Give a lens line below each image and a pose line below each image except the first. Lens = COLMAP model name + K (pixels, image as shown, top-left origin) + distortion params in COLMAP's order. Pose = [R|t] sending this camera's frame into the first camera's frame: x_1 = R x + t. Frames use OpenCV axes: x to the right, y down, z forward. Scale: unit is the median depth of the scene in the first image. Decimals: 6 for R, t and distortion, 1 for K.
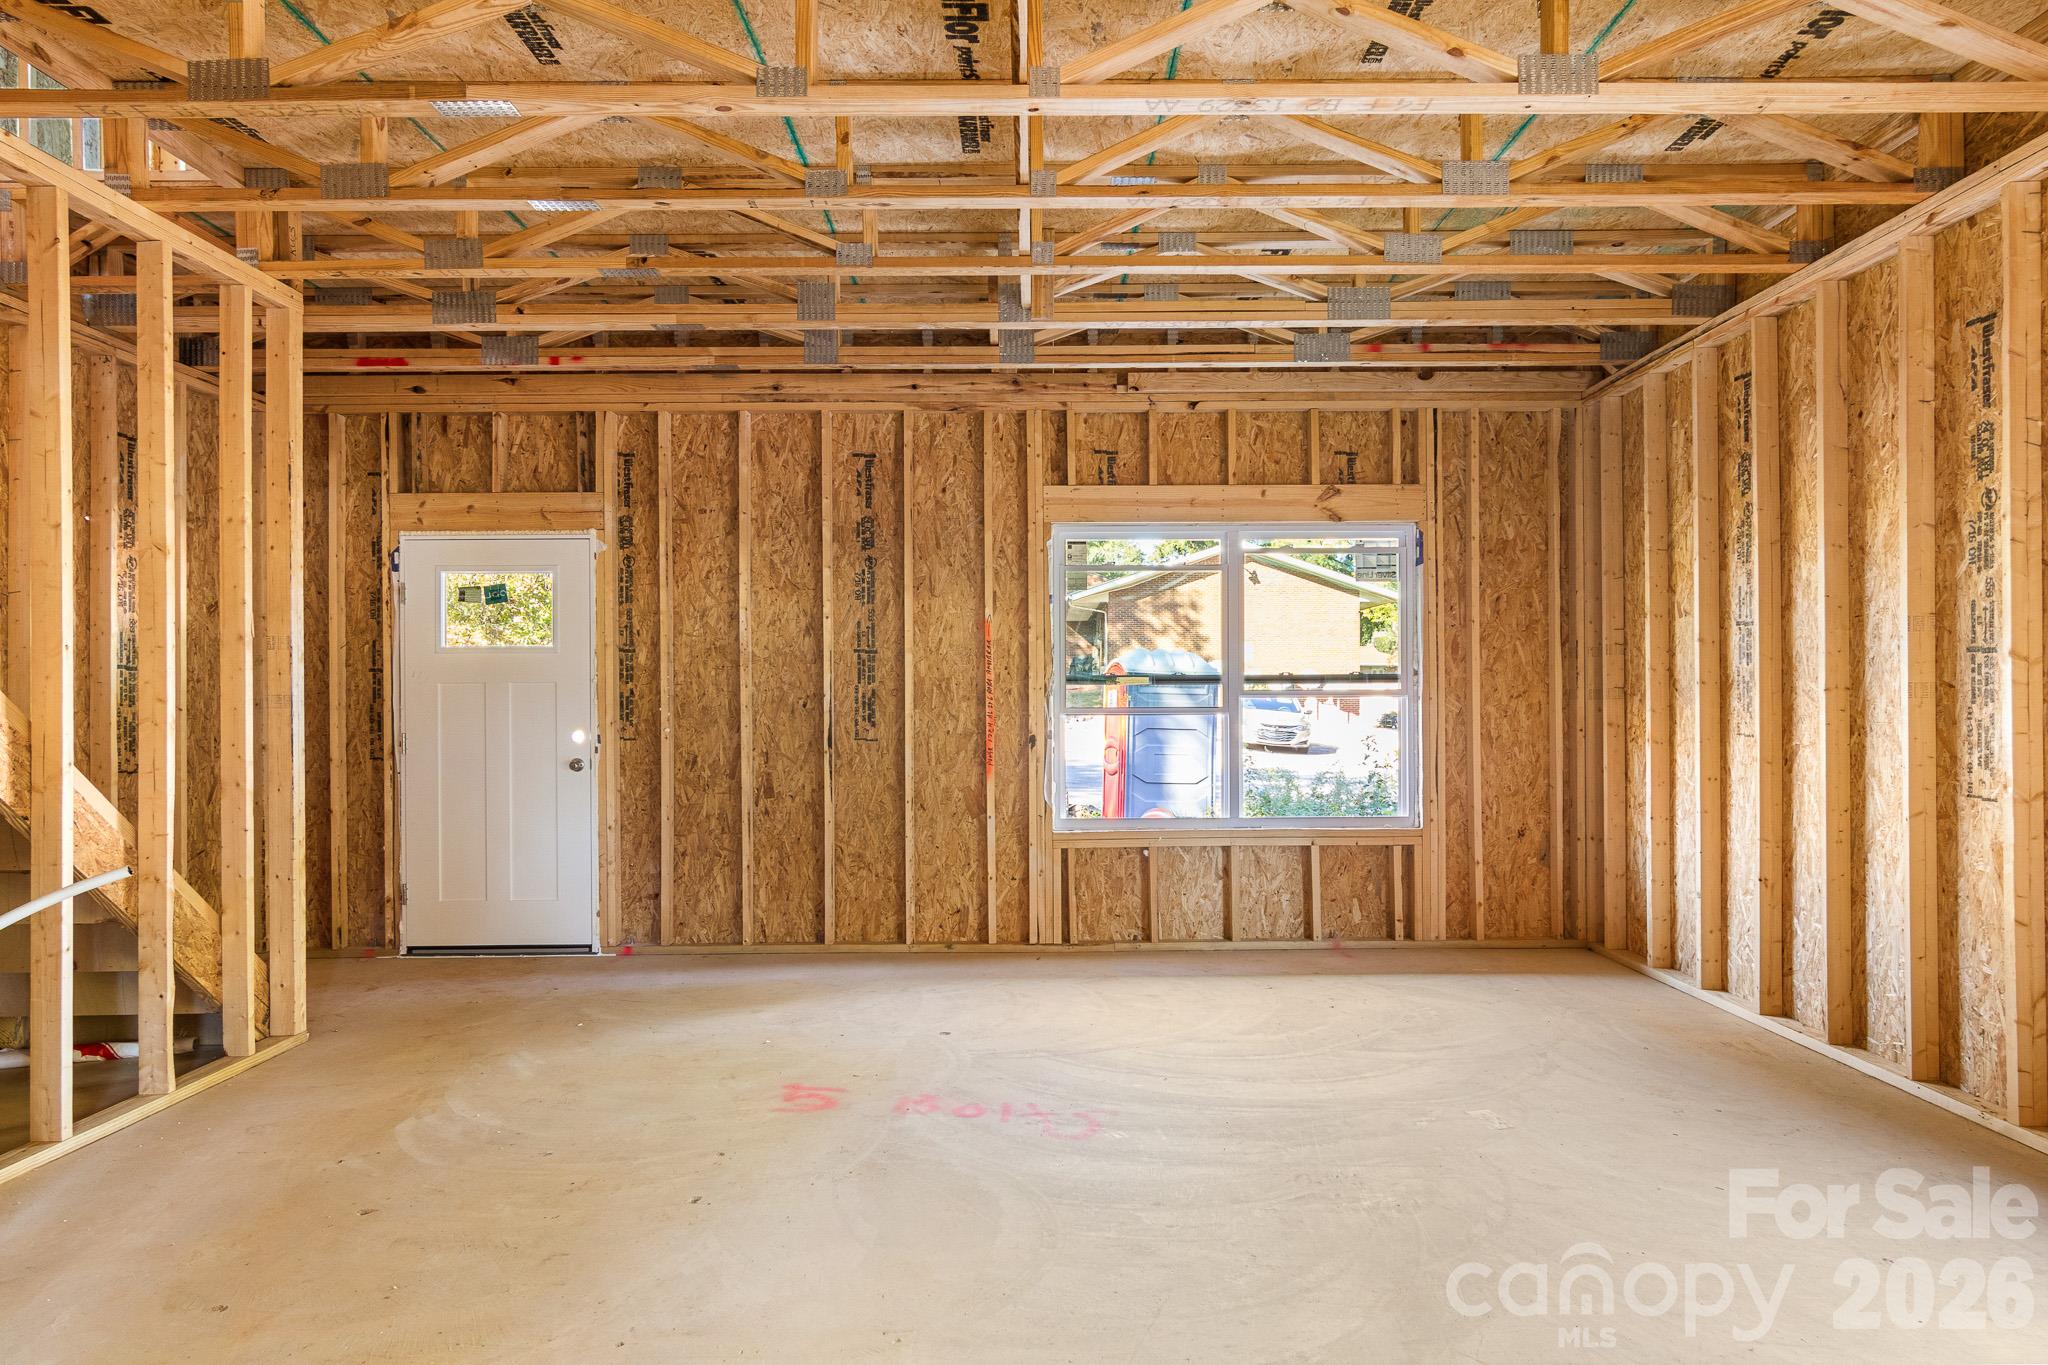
lens RADIAL K [[1236.5, 0, 1040.2], [0, 1236.5, 697.1], [0, 0, 1]] dist [-0.001880, -0.002366]
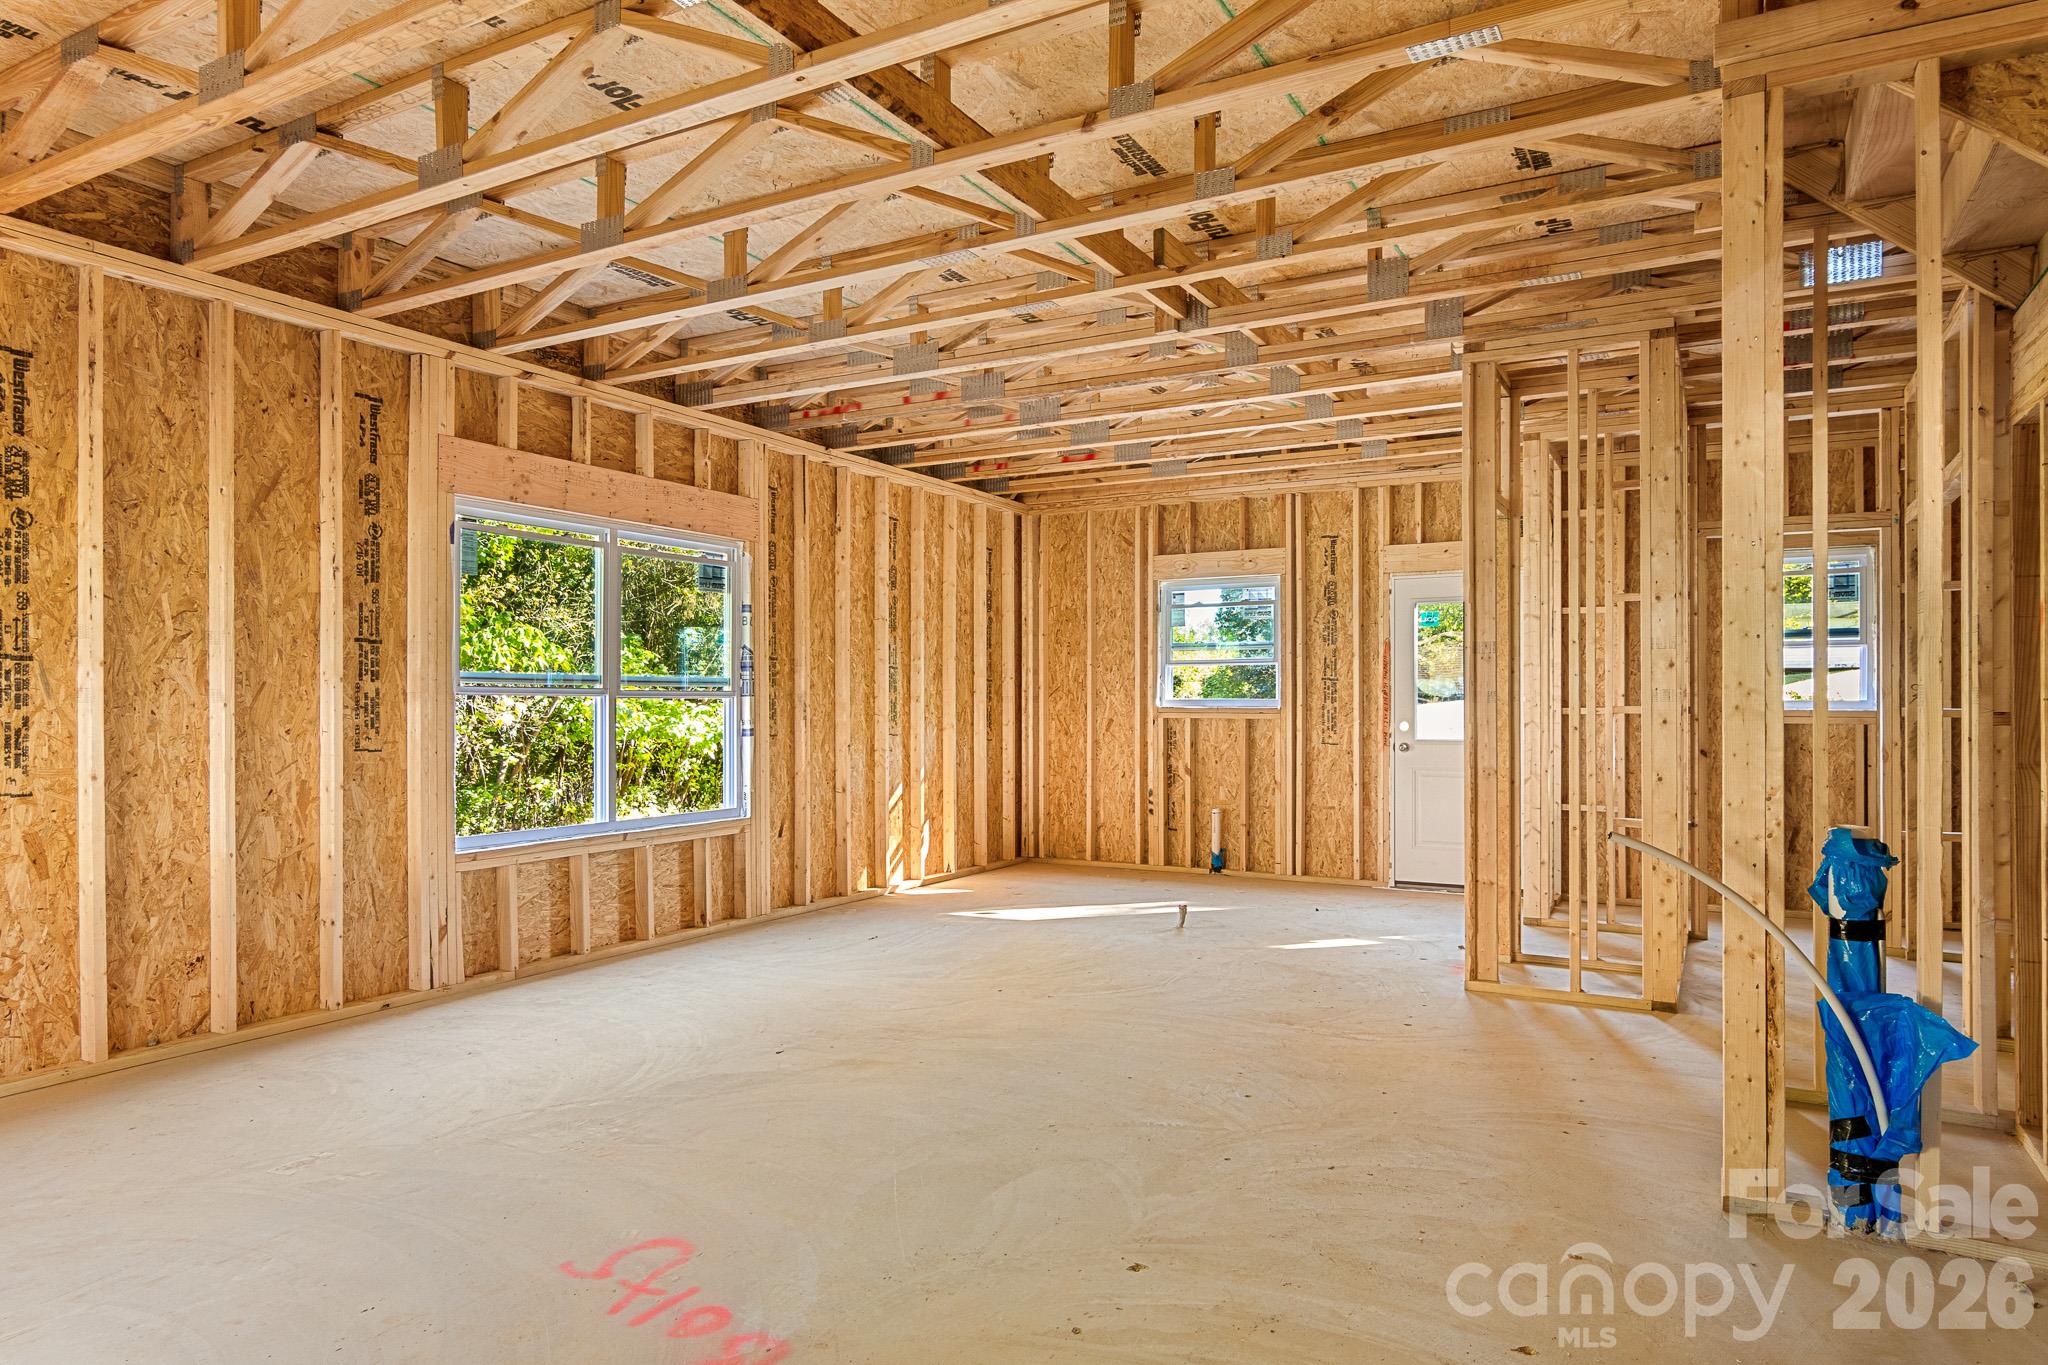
lens RADIAL K [[1236.5, 0, 1033.7], [0, 1236.5, 700.5], [0, 0, 1]] dist [-0.001880, -0.002366]
pose [[-0.870822, 0.005240, 0.491571, -0.328894], [0.003063, 0.999982, -0.005234, 0.004617], [-0.491589, -0.003052, -0.870822, 0.910821]]
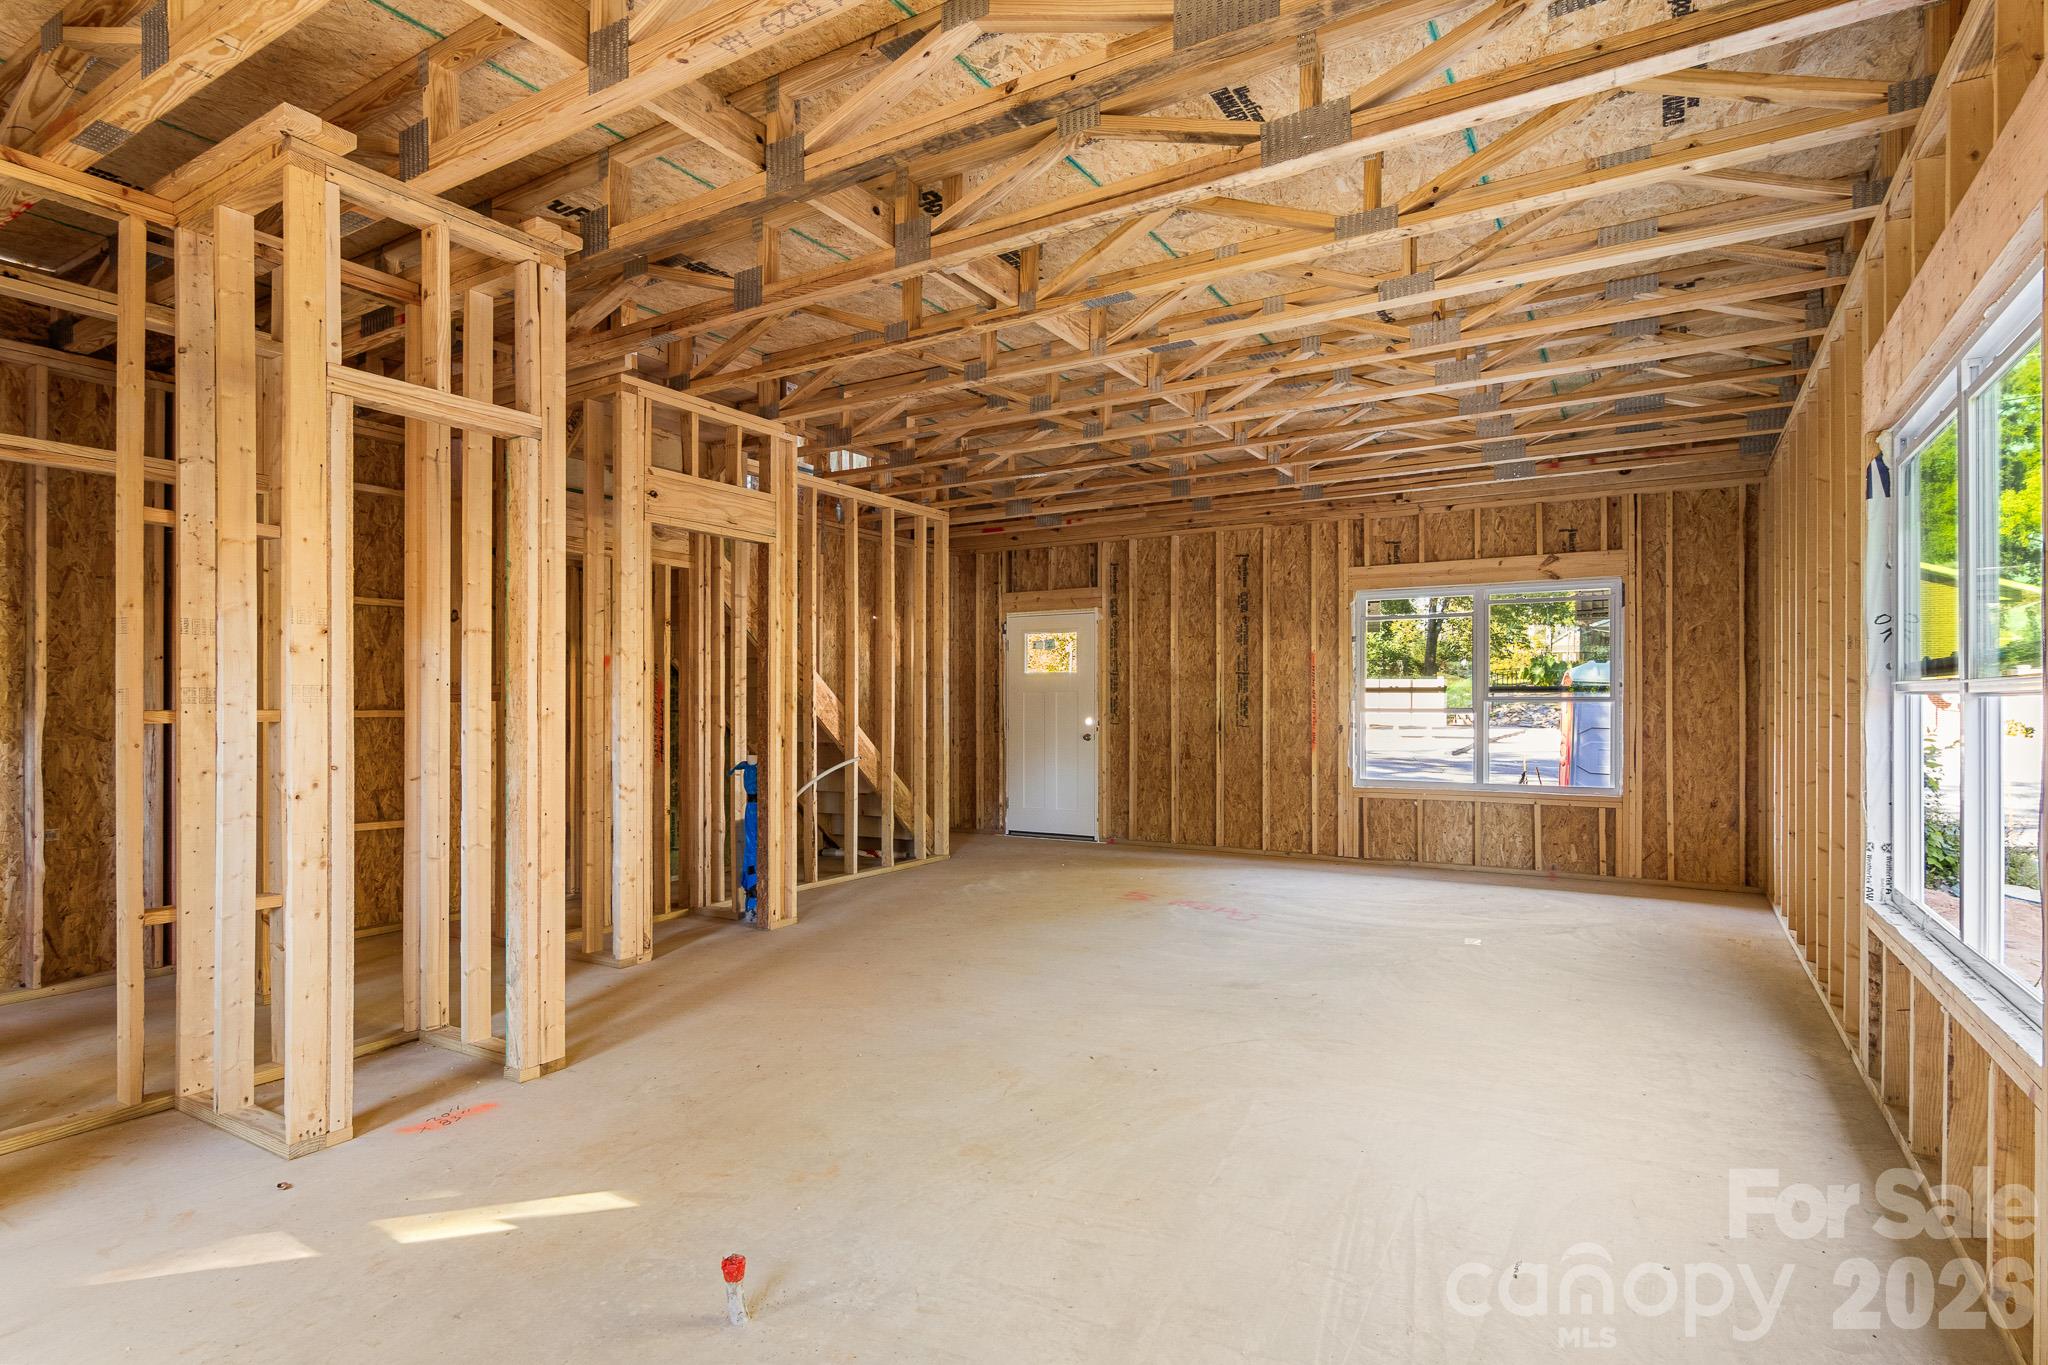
lens RADIAL K [[1062.4, 0, 1013.3], [0, 1062.4, 692.3], [0, 0, 1]] dist [-0.001495, 0.002204]
pose [[0.843547, -0.000291, -0.537056, 0.371189], [-0.003668, 0.999973, -0.006302, -0.001140], [0.537043, 0.007286, 0.843523, -0.377207]]
